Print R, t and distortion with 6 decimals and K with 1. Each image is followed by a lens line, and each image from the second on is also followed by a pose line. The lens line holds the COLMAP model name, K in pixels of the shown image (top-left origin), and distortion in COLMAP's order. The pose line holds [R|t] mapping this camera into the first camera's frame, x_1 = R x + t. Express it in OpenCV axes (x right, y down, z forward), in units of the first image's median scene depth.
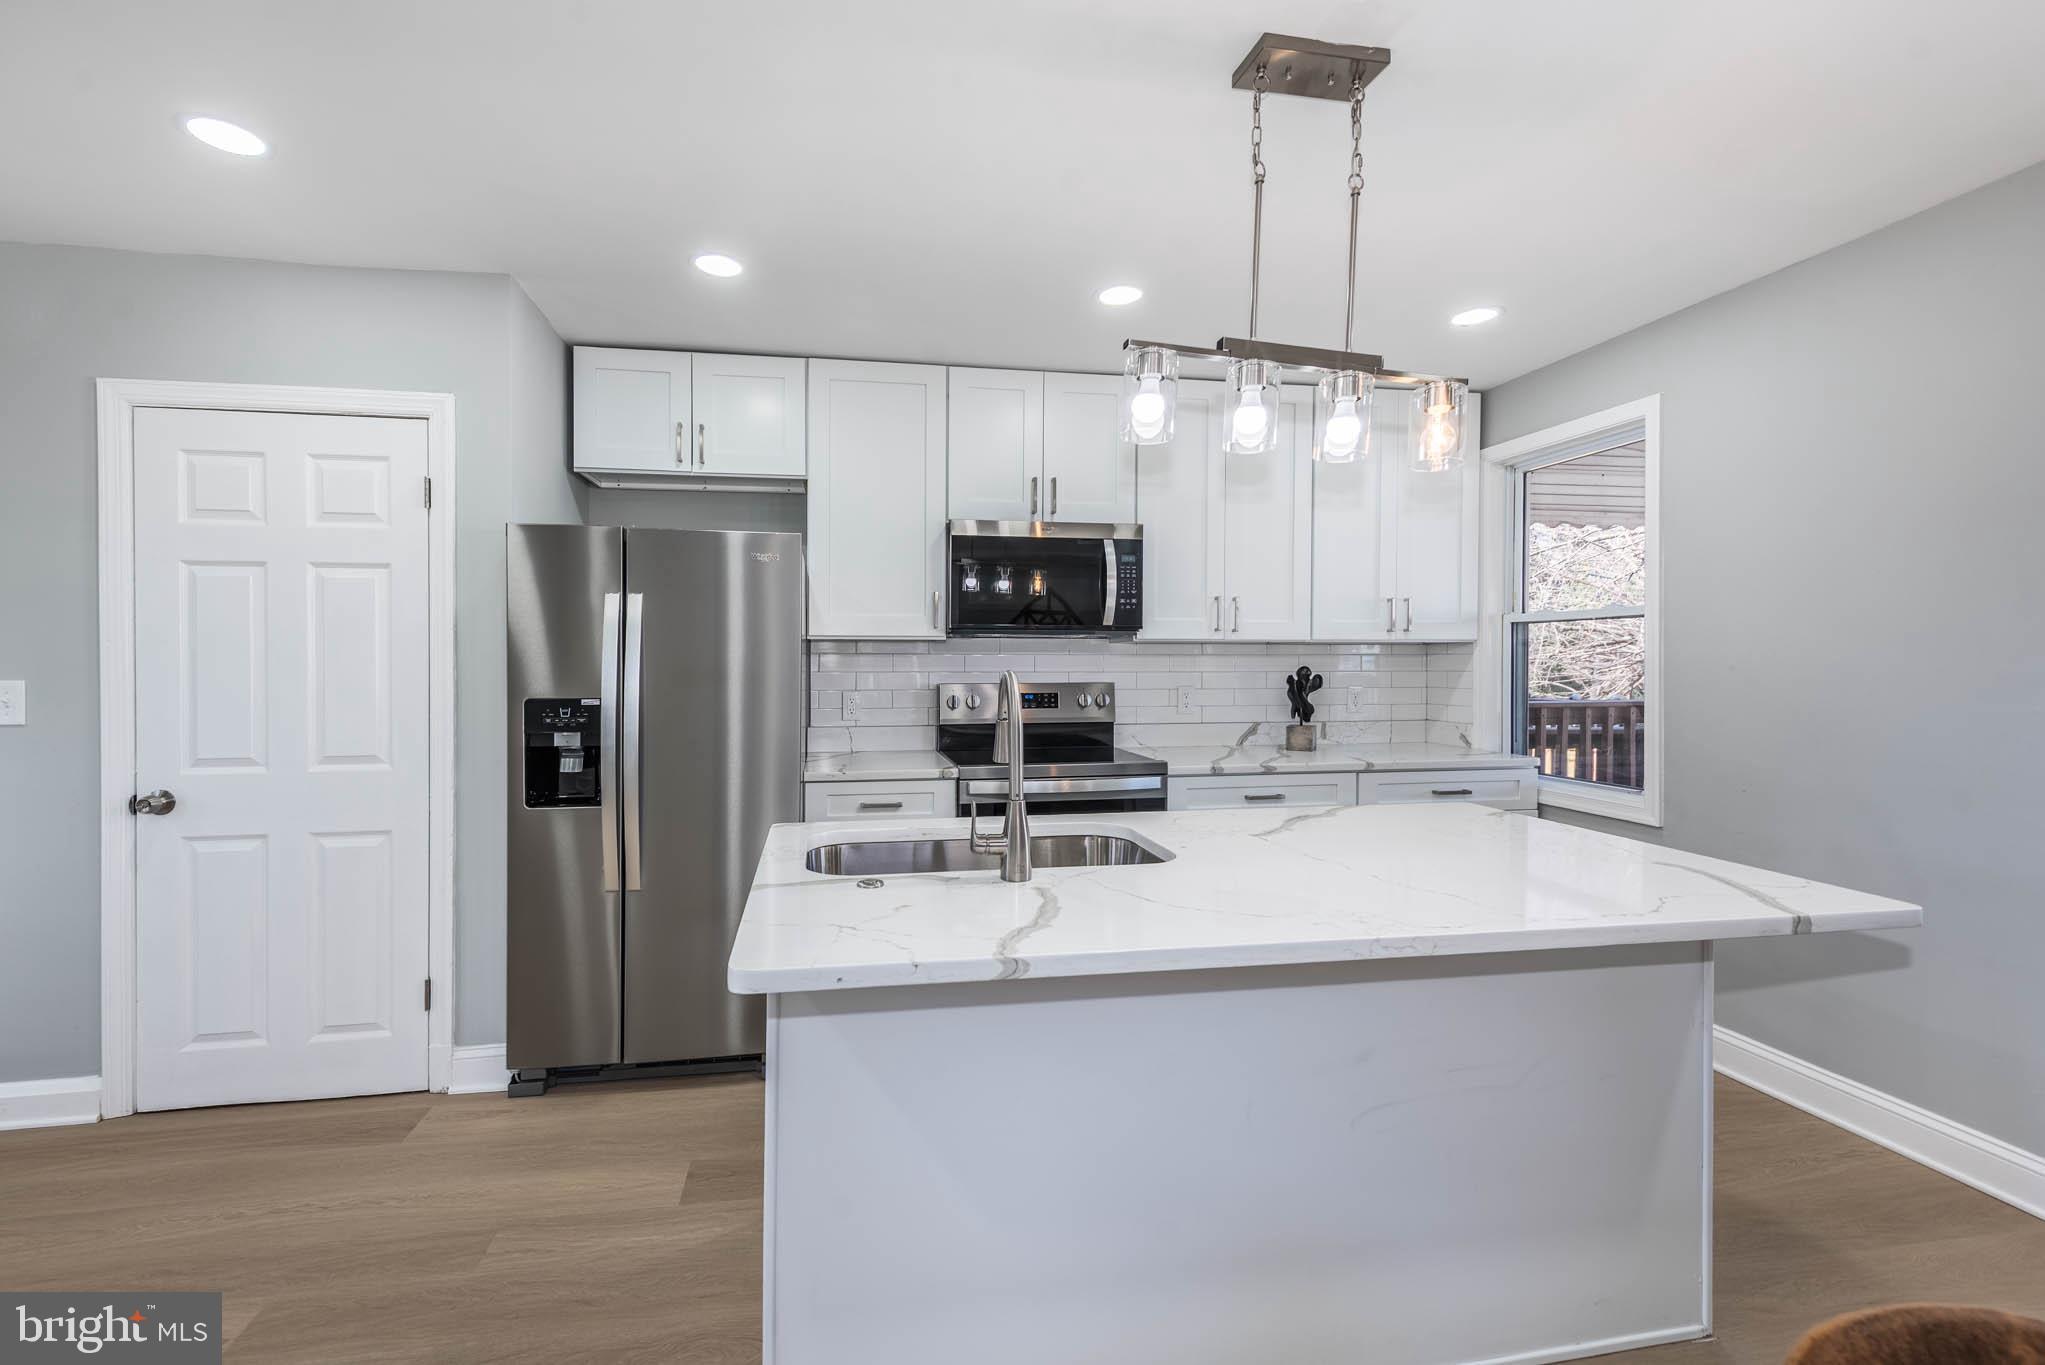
lens RADIAL K [[825.1, 0, 929.6], [0, 825.1, 667.8], [0, 0, 1]] dist [0.008290, -0.000245]
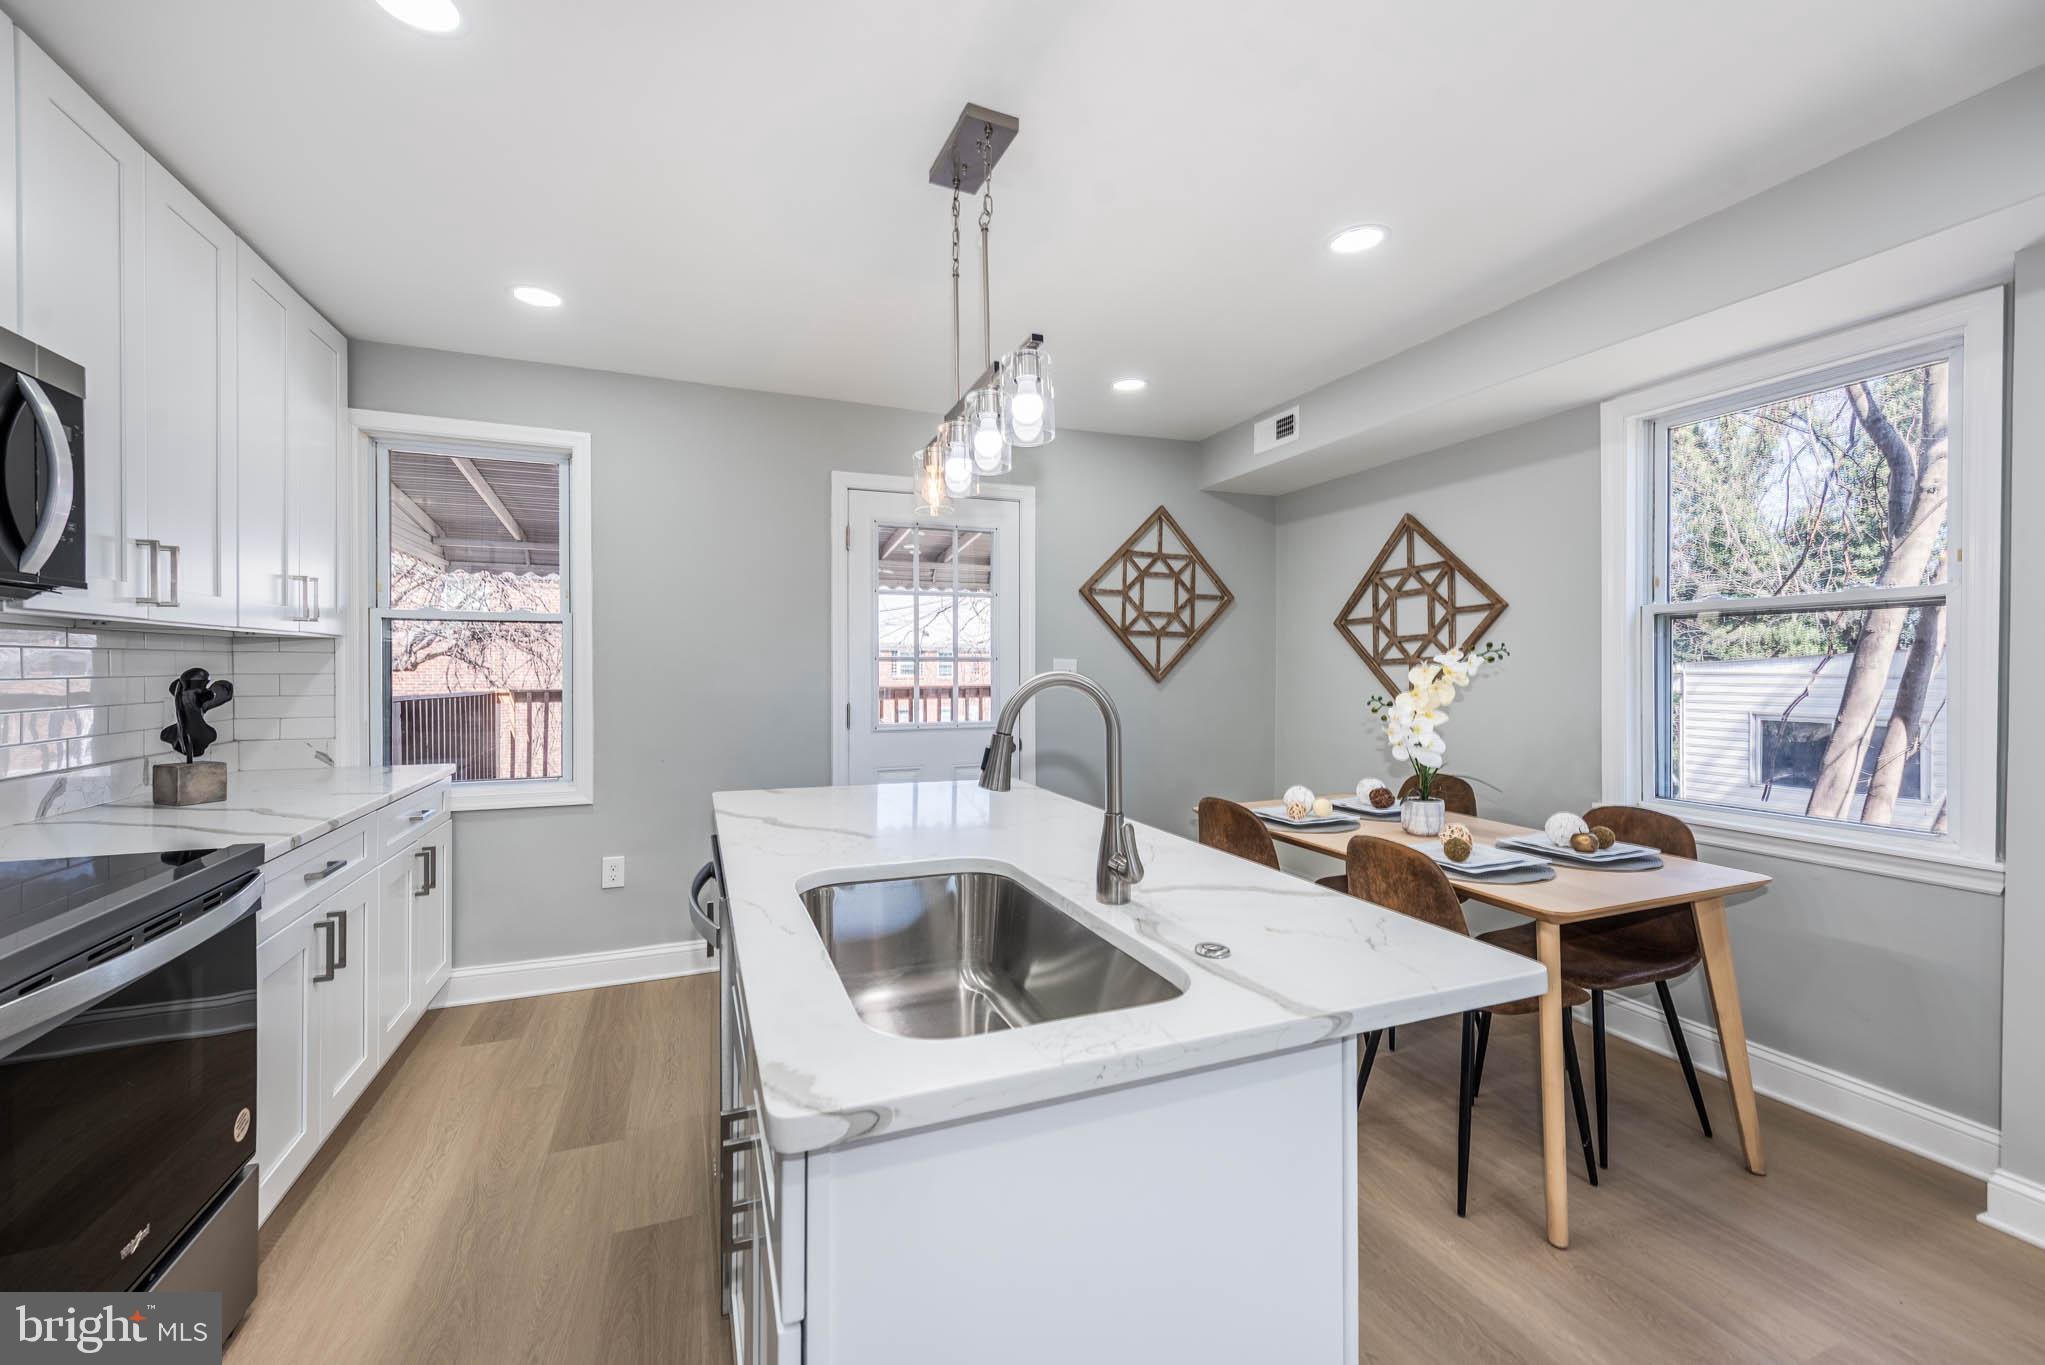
lens RADIAL K [[811.7, 0, 1019.7], [0, 811.7, 672.1], [0, 0, 1]] dist [0.009746, -0.000185]
pose [[-0.231037, -0.006588, 0.972923, -0.325530], [0.003505, 0.999965, 0.007603, -0.001156], [-0.972939, 0.005166, -0.231006, 0.590057]]
